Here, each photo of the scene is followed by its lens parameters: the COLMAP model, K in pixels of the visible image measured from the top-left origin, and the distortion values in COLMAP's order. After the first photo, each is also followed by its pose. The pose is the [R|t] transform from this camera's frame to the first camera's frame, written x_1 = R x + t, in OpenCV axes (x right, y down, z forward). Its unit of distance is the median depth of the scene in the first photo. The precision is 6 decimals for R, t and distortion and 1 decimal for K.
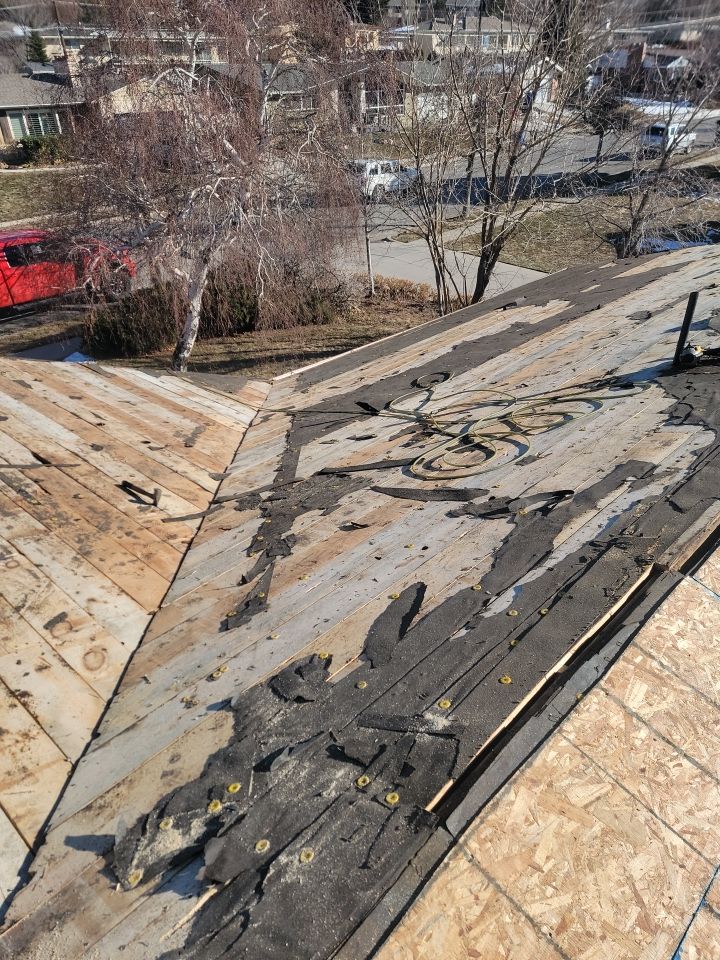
lens RADIAL K [[655.0, 0, 355.3], [0, 655.0, 481.9], [0, 0, 1]] dist [0.091652, -0.077531]
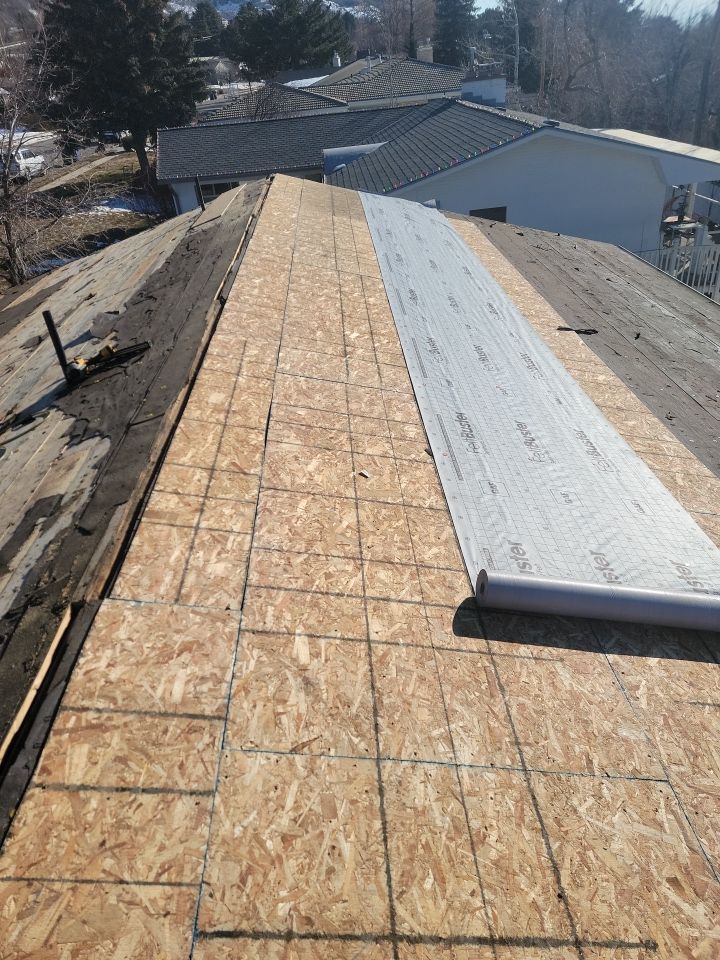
lens RADIAL K [[655.0, 0, 355.3], [0, 655.0, 481.9], [0, 0, 1]] dist [0.091652, -0.077531]
pose [[0.682980, -0.419319, 0.598088, 0.182474], [0.436177, 0.890920, 0.126536, 0.020705], [-0.585908, 0.174451, 0.791378, 0.009037]]
